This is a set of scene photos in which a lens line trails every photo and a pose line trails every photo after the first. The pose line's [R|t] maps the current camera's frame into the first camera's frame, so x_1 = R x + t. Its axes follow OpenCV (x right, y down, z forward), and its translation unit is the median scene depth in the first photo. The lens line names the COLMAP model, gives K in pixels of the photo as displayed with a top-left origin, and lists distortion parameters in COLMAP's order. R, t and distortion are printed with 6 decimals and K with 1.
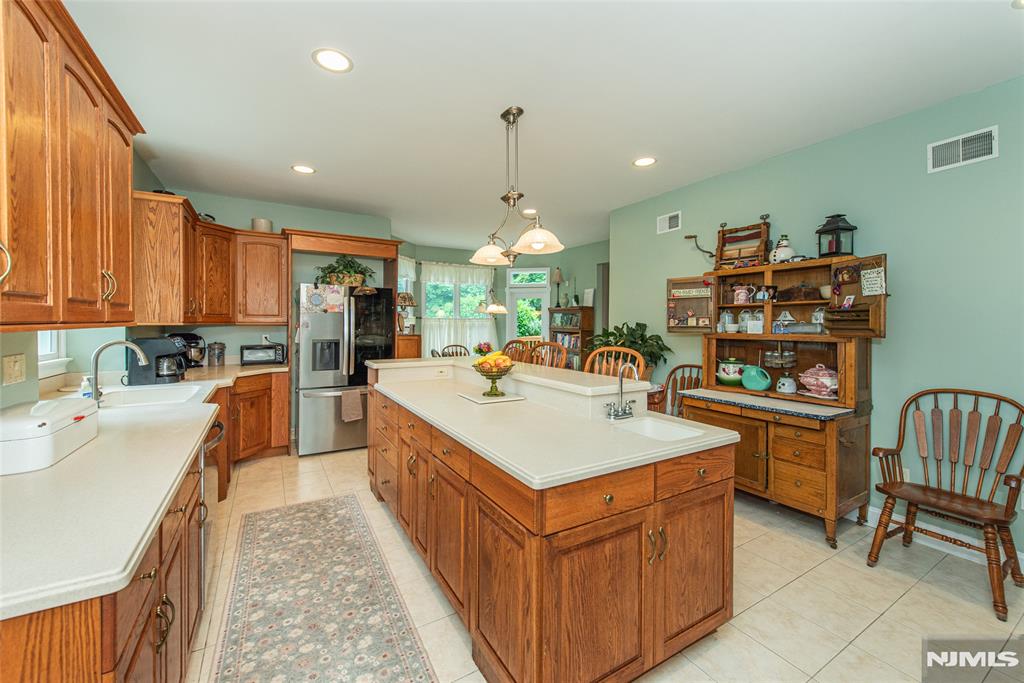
lens RADIAL K [[420.1, 0, 508.7], [0, 420.1, 327.8], [0, 0, 1]] dist [0.000781, -0.000003]
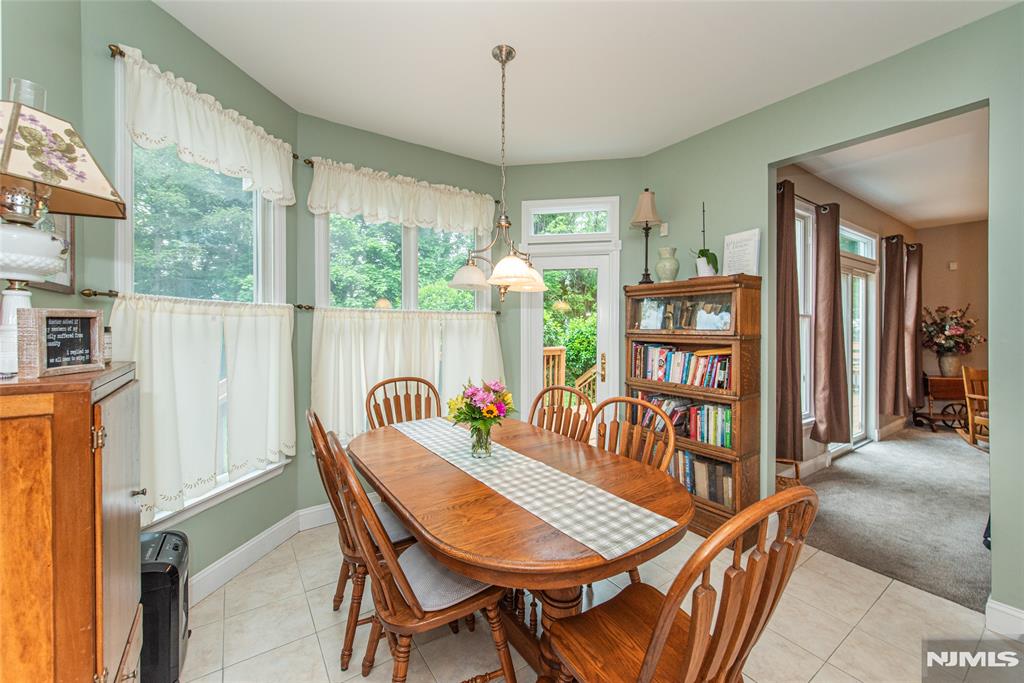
lens RADIAL K [[420.1, 0, 508.7], [0, 420.1, 327.8], [0, 0, 1]] dist [0.000781, -0.000003]
pose [[0.999024, 0.002095, 0.044123, -0.077574], [-0.001802, 0.999976, -0.006677, -0.005318], [-0.044136, 0.006591, 0.999004, 1.001620]]
